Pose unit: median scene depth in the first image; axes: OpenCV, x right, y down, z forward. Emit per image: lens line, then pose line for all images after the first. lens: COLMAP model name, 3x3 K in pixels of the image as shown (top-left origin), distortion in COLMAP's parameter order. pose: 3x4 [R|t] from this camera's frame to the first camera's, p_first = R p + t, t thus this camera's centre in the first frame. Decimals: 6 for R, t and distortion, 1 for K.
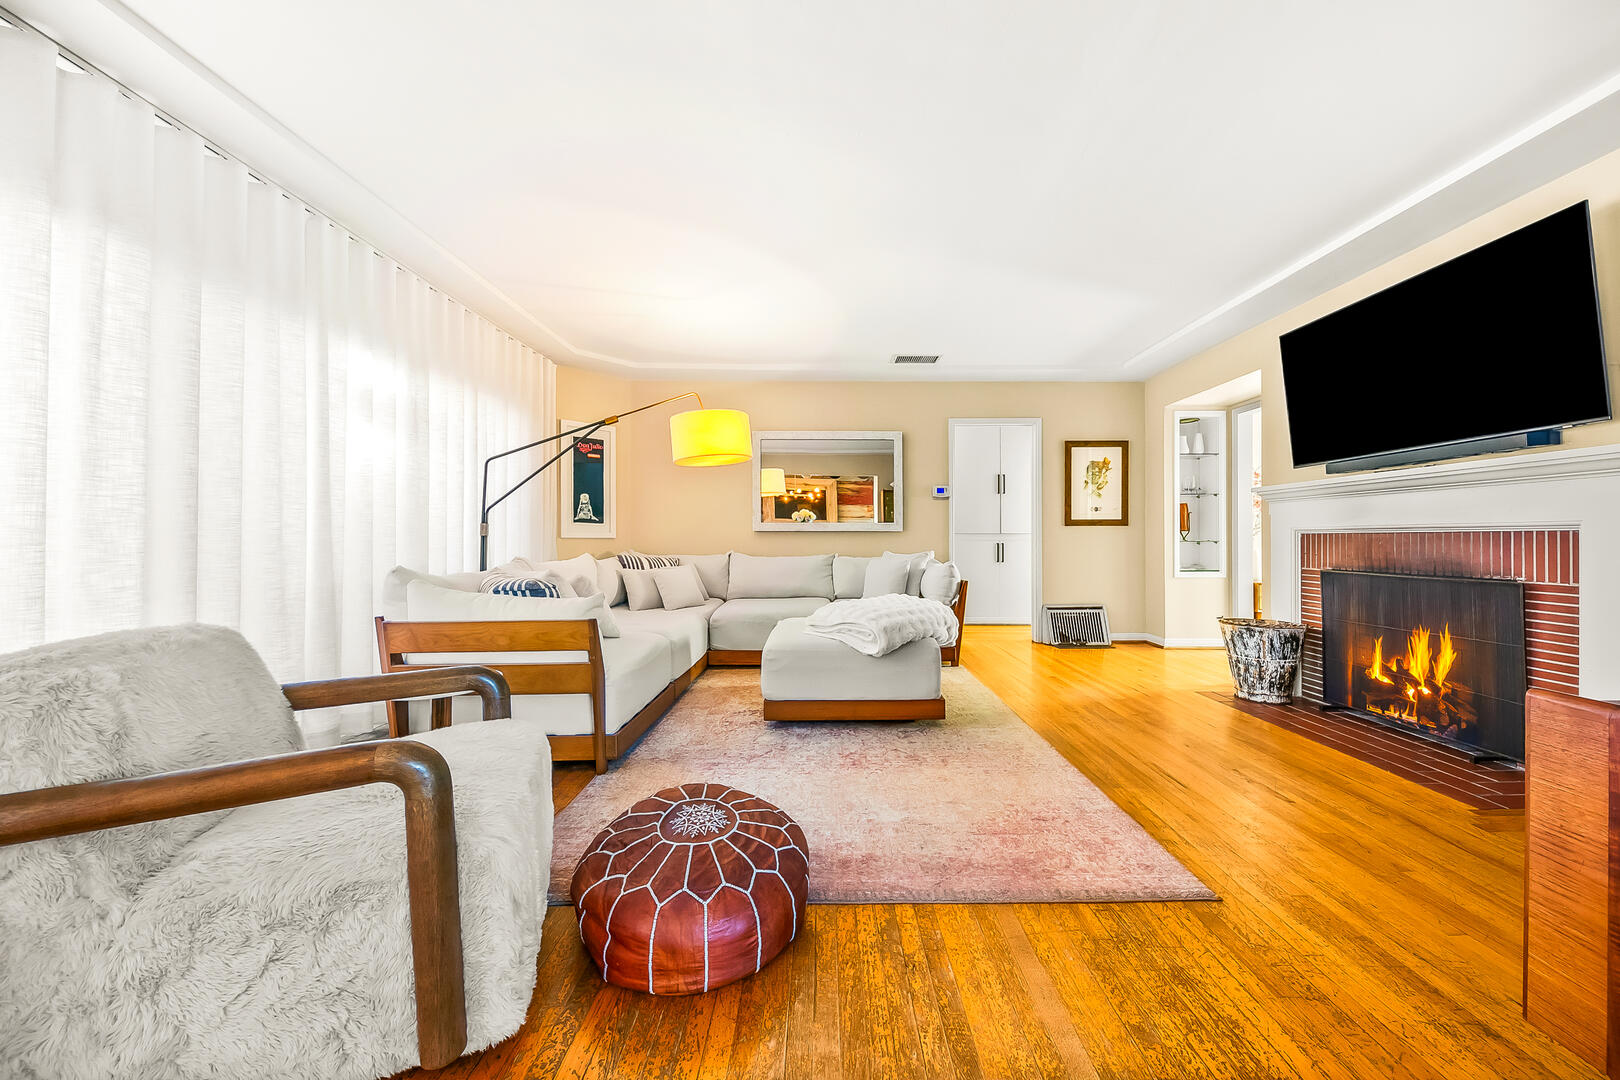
lens RADIAL K [[571.1, 0, 823.8], [0, 571.1, 537.2], [0, 0, 1]] dist [0.002082, -0.001236]
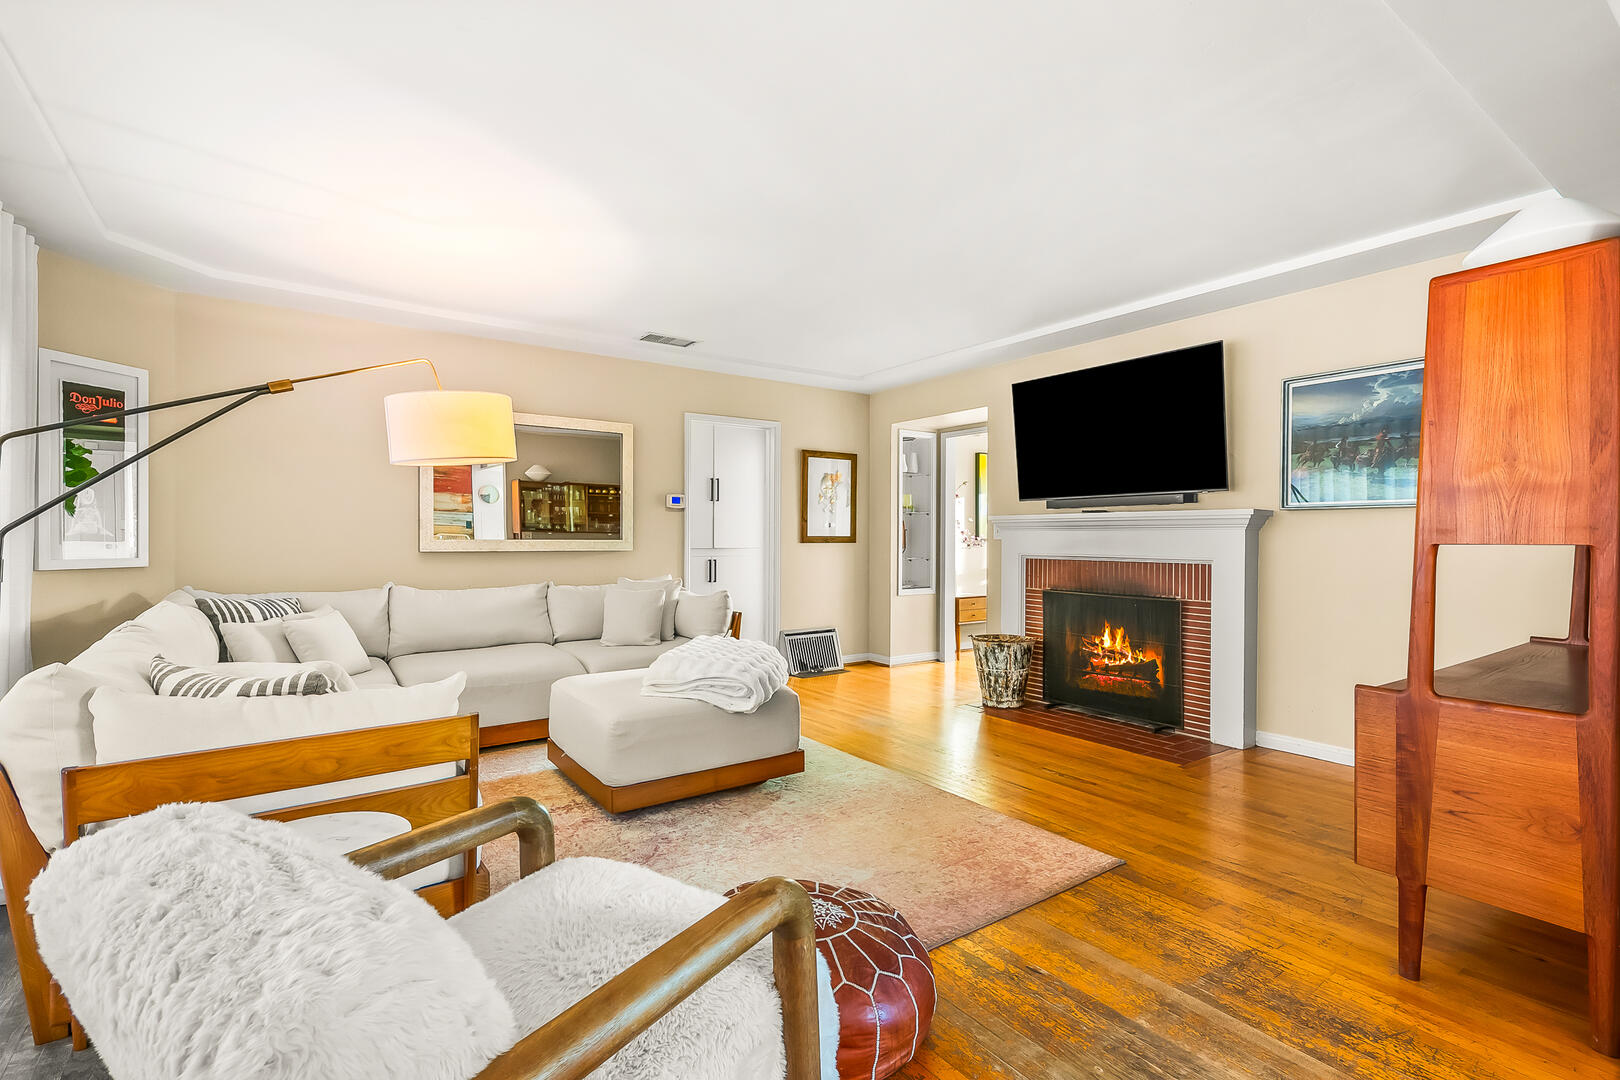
lens RADIAL K [[756.1, 0, 818.1], [0, 756.1, 545.3], [0, 0, 1]] dist [0.010842, 0.001306]
pose [[0.815255, -0.003921, 0.579089, -0.404682], [-0.005475, 0.999880, 0.014478, -0.053811], [-0.579077, -0.014974, 0.815135, -0.001424]]
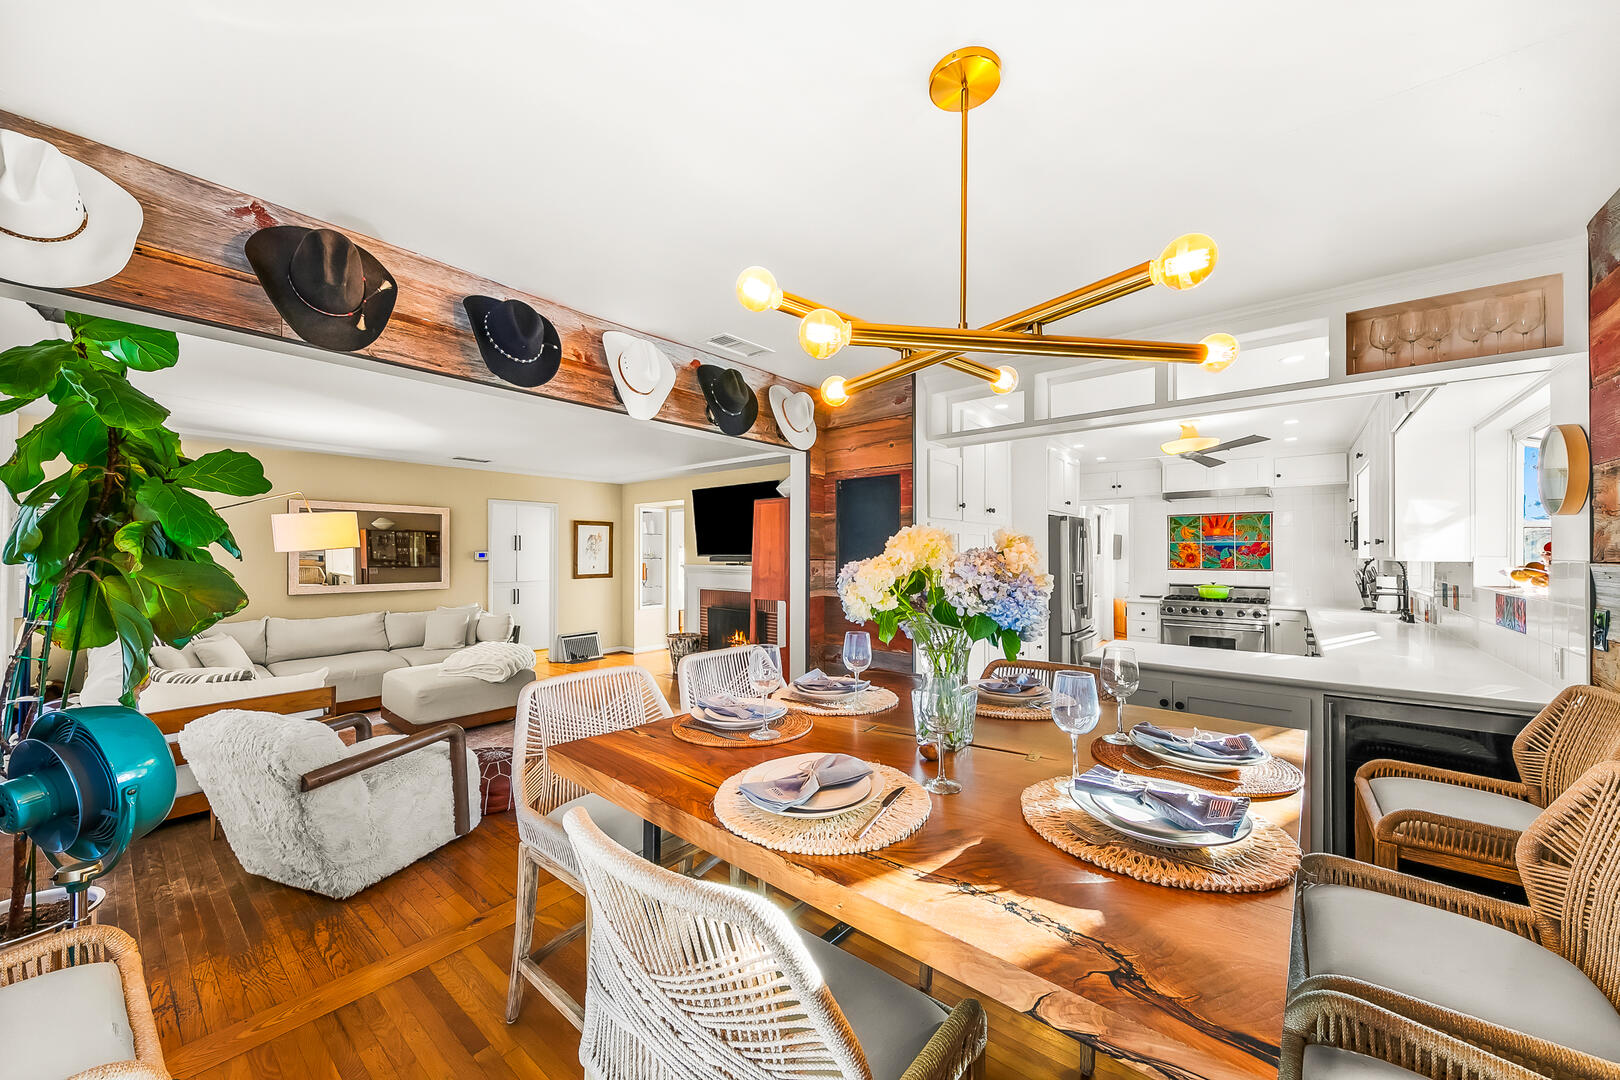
lens RADIAL K [[588.0, 0, 806.1], [0, 588.0, 551.0], [0, 0, 1]] dist [0.019682, 0.000017]
pose [[0.642235, 0.002615, 0.766504, -0.548082], [-0.003741, 0.999993, -0.000277, -0.146827], [-0.766499, -0.002690, 0.642240, -0.655842]]
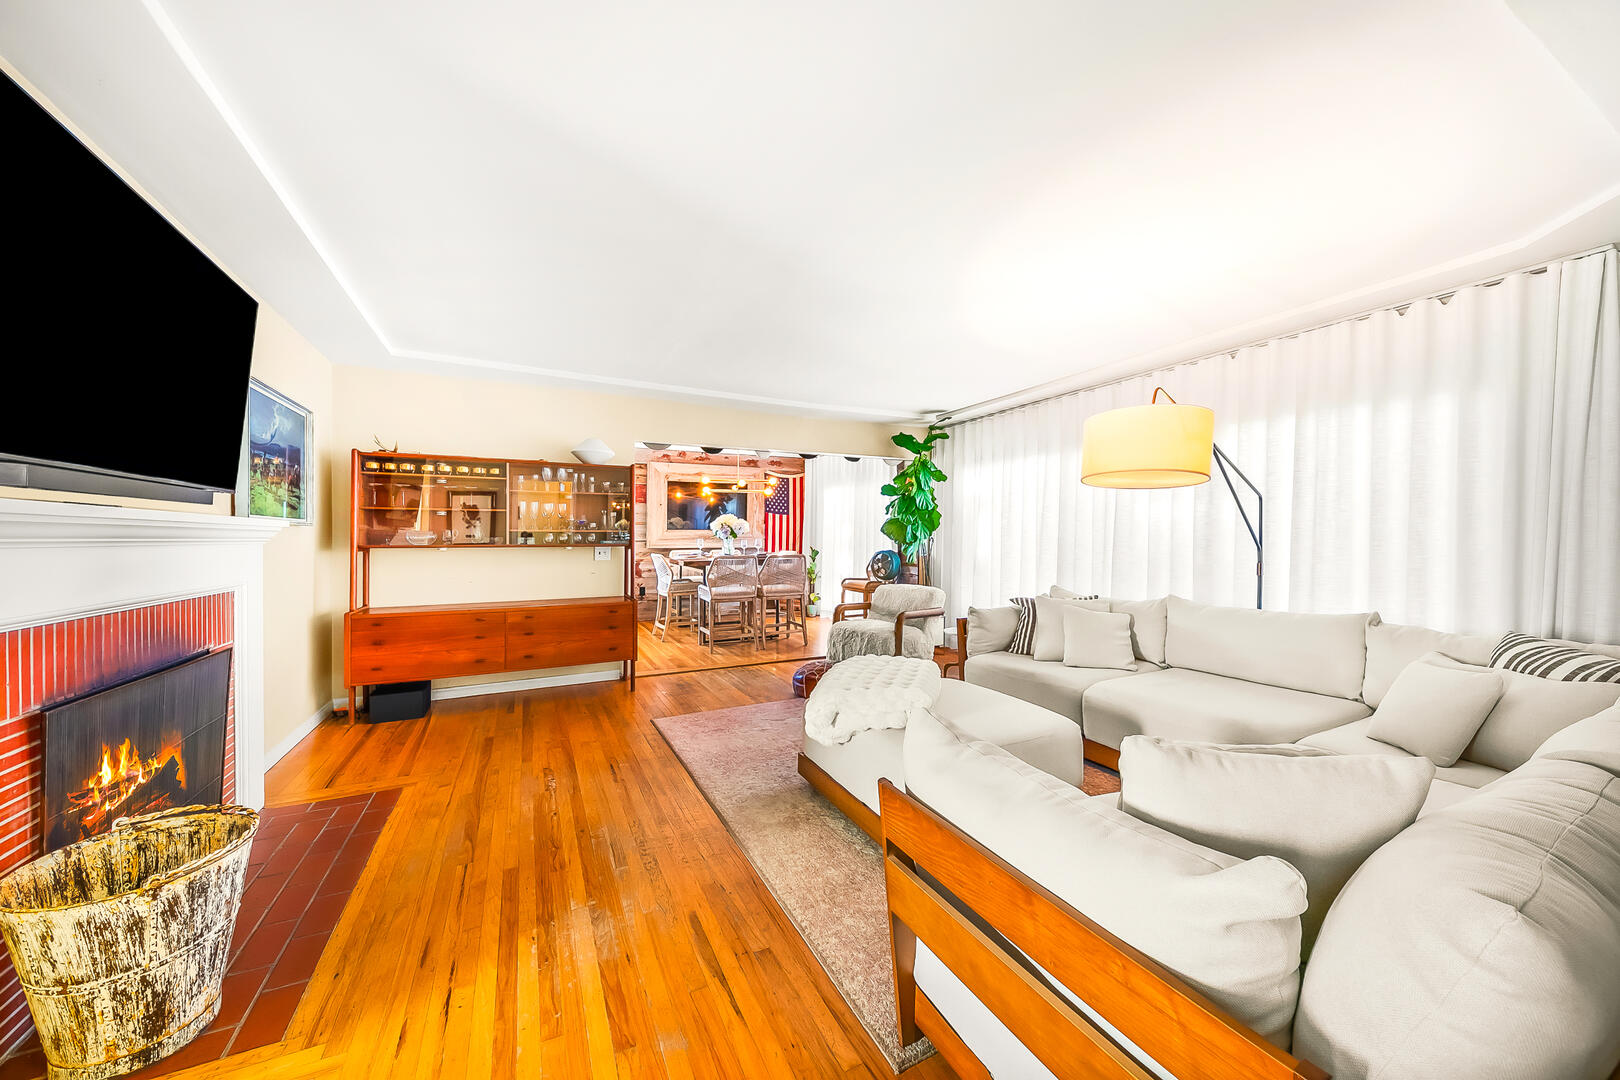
lens RADIAL K [[571.1, 0, 809.9], [0, 571.1, 543.9], [0, 0, 1]] dist [0.002082, -0.001236]
pose [[-0.891435, 0.004813, -0.453123, 0.537677], [0.001367, 0.999968, 0.007933, -0.062179], [0.453147, 0.006452, -0.891413, 1.574485]]
